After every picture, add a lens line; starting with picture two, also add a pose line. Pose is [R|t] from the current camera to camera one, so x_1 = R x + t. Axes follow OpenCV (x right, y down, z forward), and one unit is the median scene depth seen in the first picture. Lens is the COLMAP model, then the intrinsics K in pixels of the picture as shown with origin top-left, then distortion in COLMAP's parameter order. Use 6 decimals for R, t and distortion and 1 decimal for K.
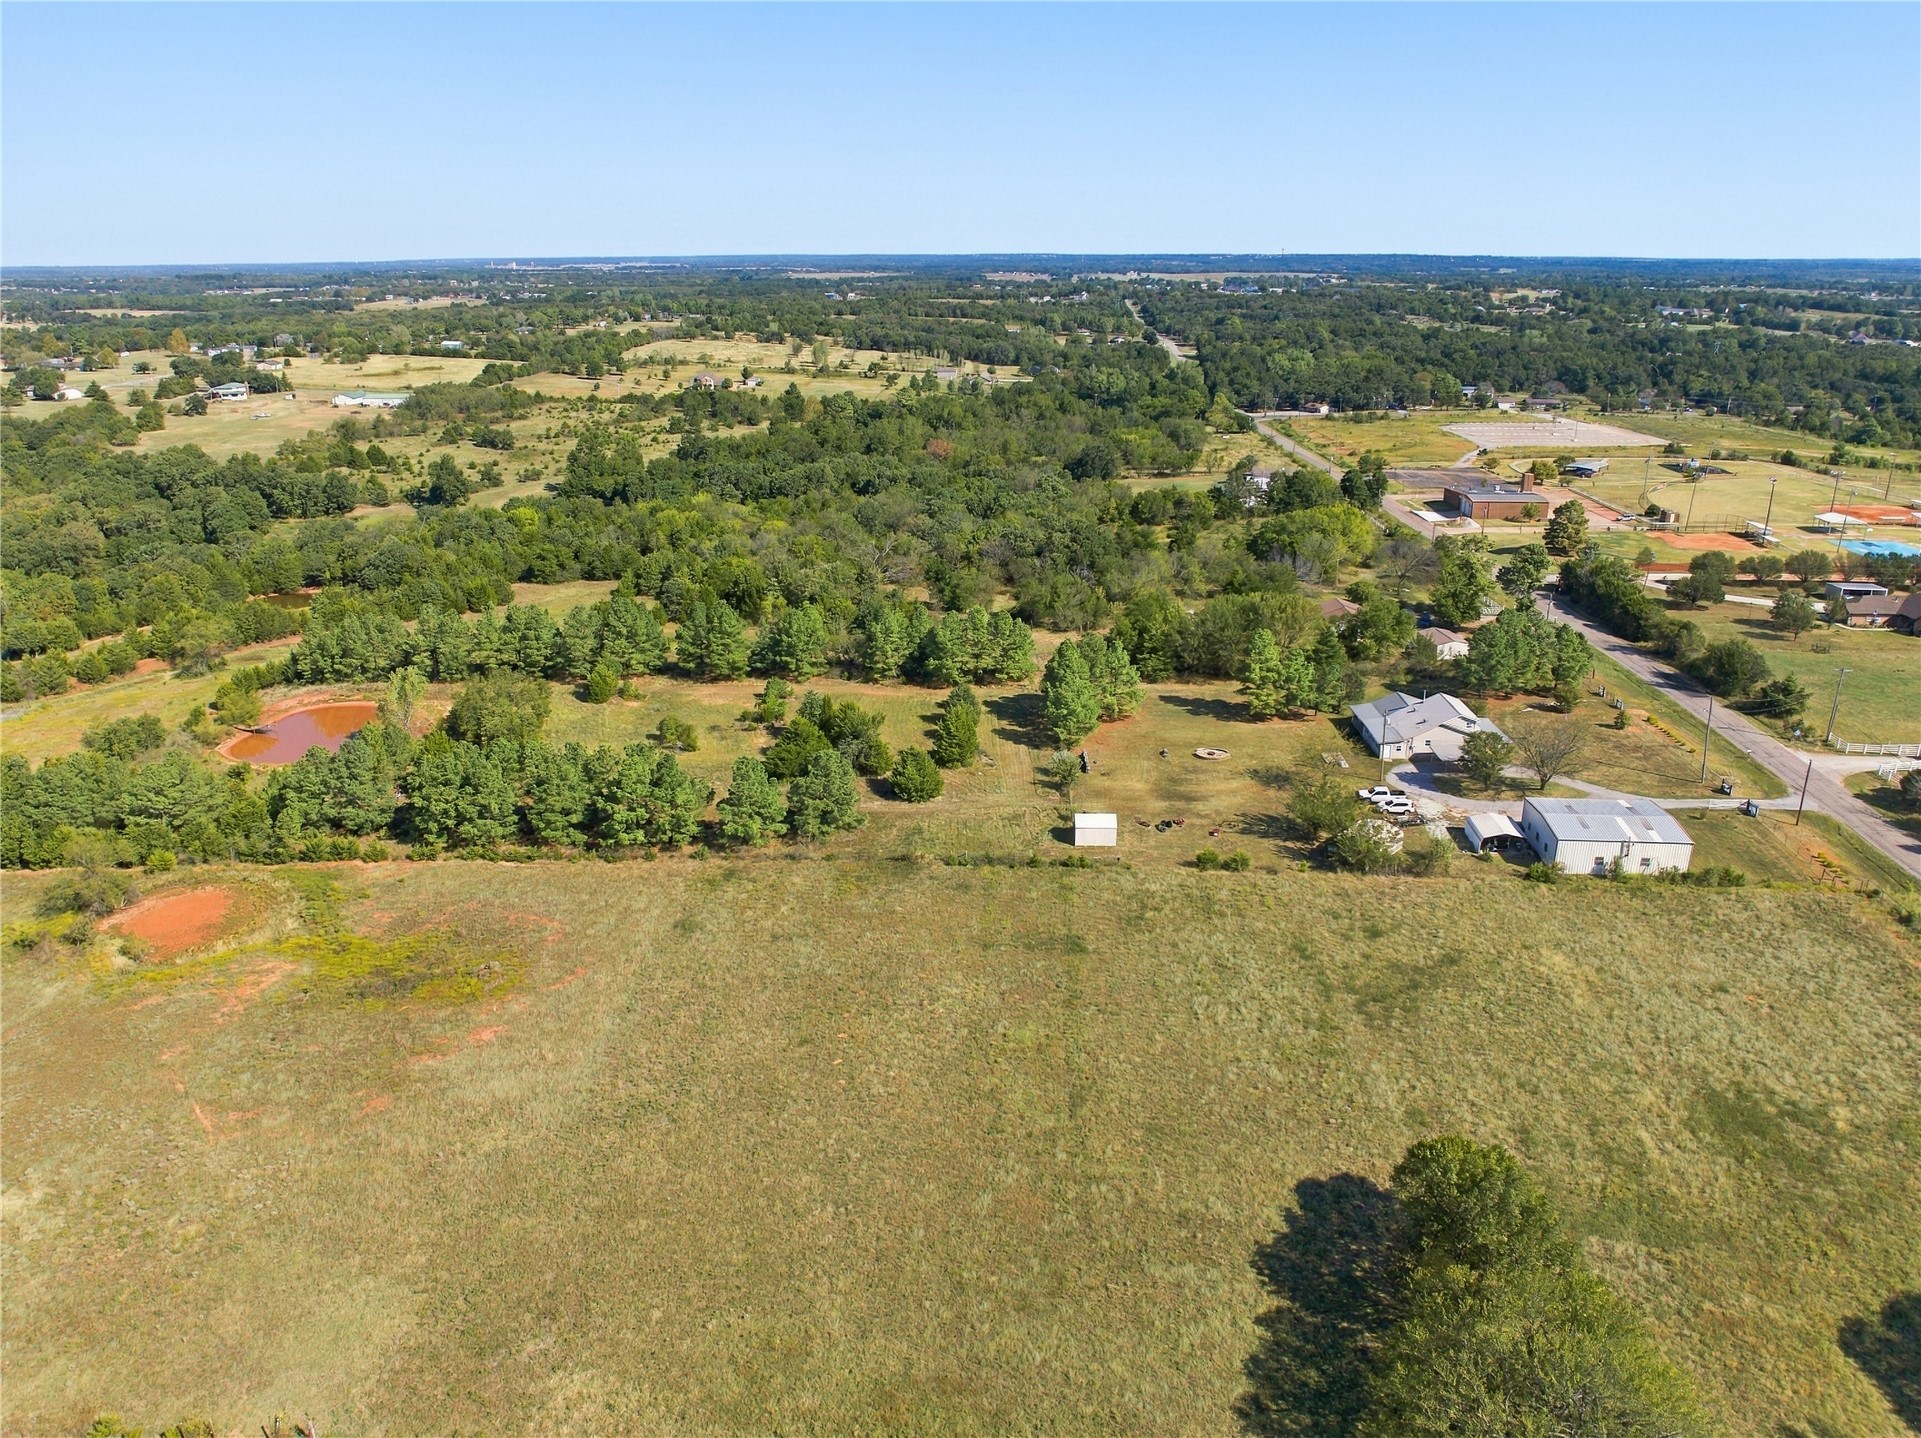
lens RADIAL K [[1302.9, 0, 960.5], [0, 1302.9, 719.0], [0, 0, 1]] dist [-0.037083, 0.001709]
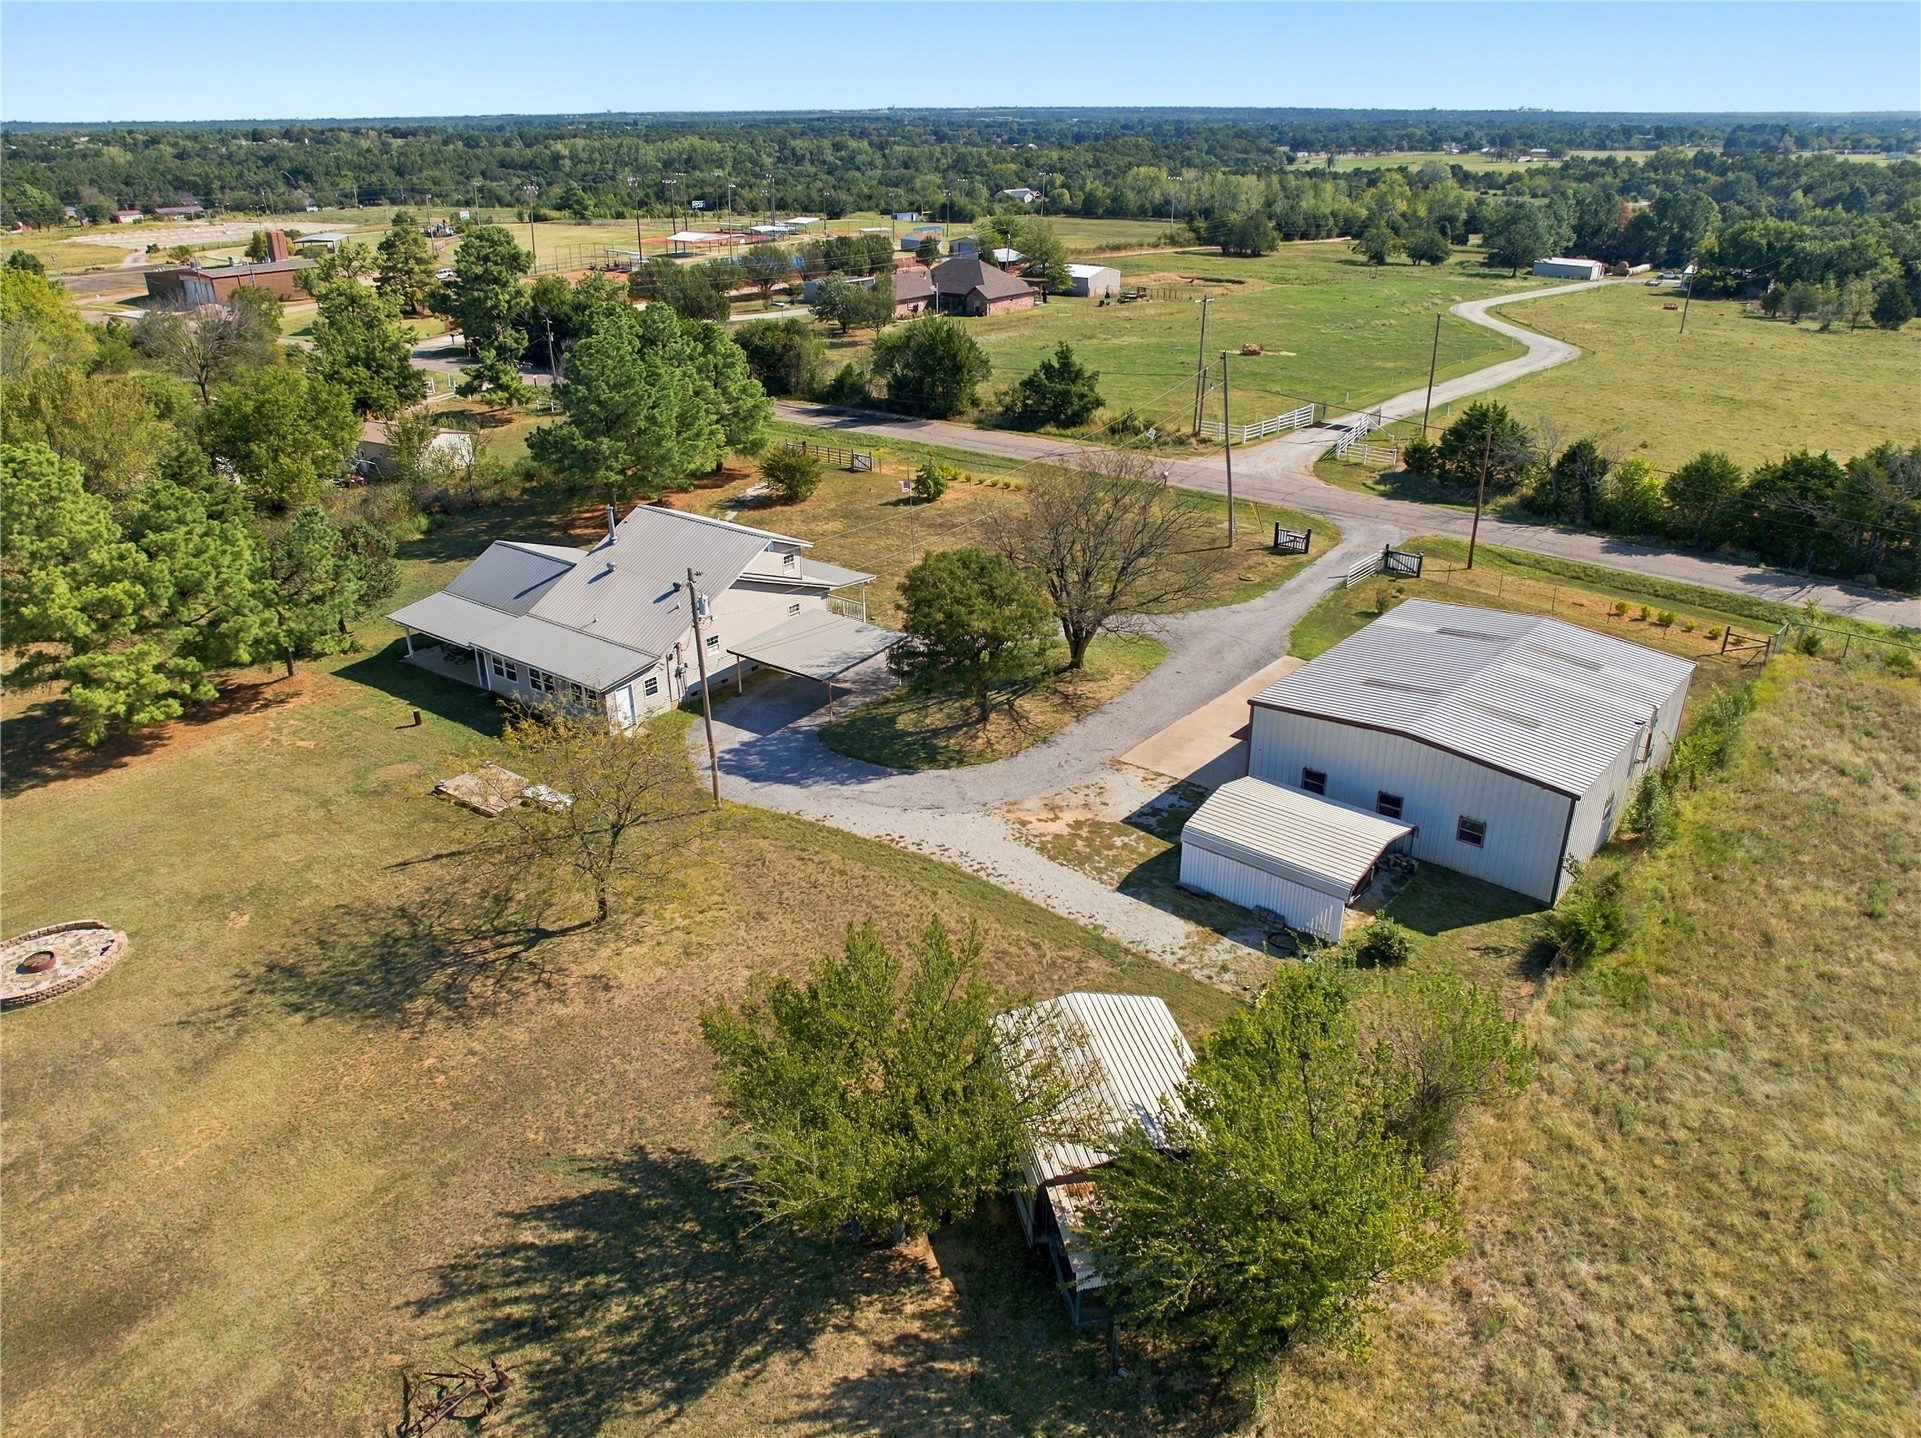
lens RADIAL K [[1302.9, 0, 960.5], [0, 1302.9, 719.0], [0, 0, 1]] dist [-0.037083, 0.001709]
pose [[0.565013, -0.342503, 0.750634, 0.120809], [0.269788, 0.936452, 0.224216, -0.020435], [-0.779728, 0.075827, 0.621510, 0.672327]]
